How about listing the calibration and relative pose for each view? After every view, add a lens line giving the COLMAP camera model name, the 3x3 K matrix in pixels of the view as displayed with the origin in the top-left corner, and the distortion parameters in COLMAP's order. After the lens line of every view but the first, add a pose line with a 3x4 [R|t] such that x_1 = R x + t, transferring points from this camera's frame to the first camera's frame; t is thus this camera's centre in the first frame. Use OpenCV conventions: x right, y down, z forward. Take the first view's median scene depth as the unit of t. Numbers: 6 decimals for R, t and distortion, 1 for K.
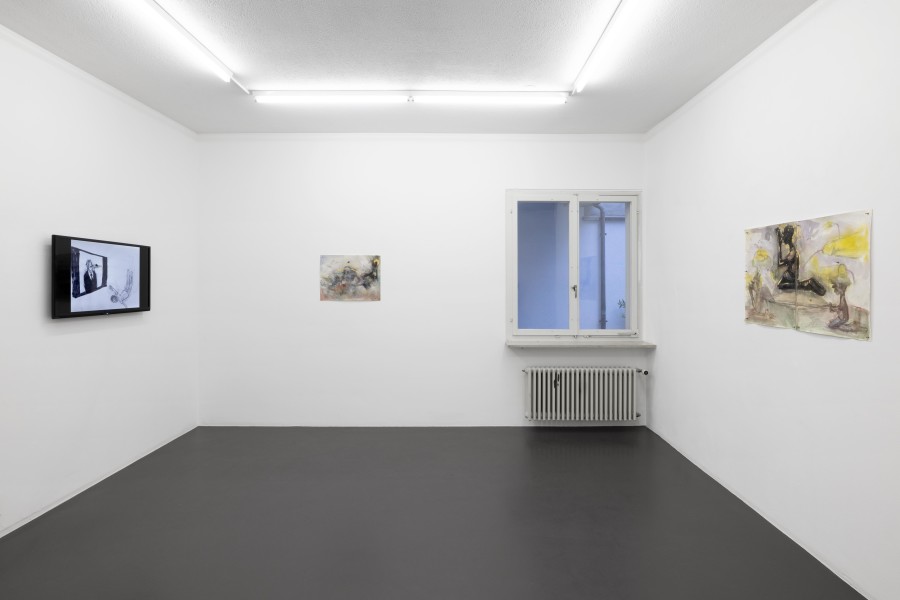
lens RADIAL K [[449.0, 0, 451.6], [0, 449.0, 279.2], [0, 0, 1]] dist [0.000574, 0.000270]
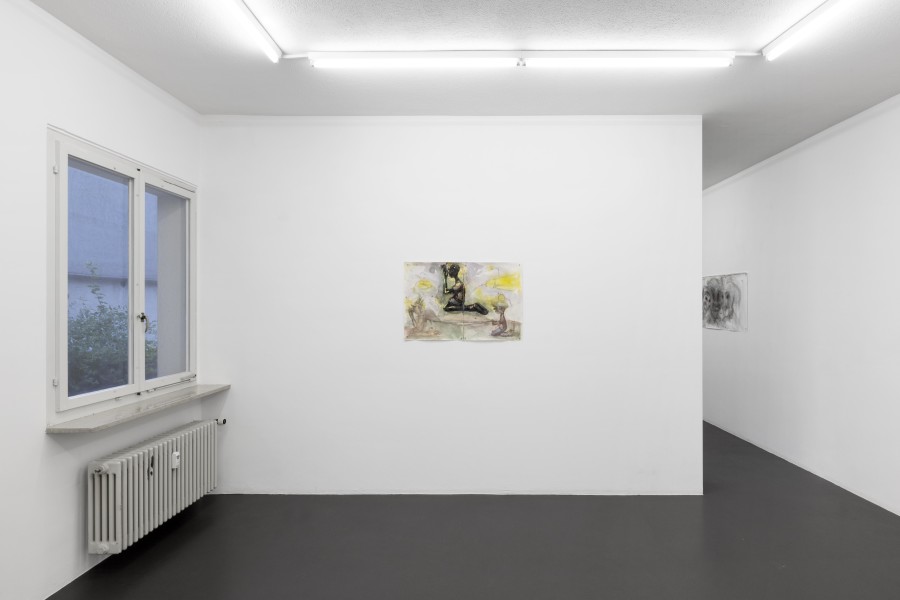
lens RADIAL K [[552.0, 0, 450.0], [0, 552.0, 300.0], [0, 0, 1]] dist [-0.000877, -0.000234]
pose [[0.001021, 0.008675, 0.999962, -0.917894], [-0.001148, 0.999962, -0.008673, 0.003137], [-0.999999, -0.001139, 0.001031, 1.015179]]
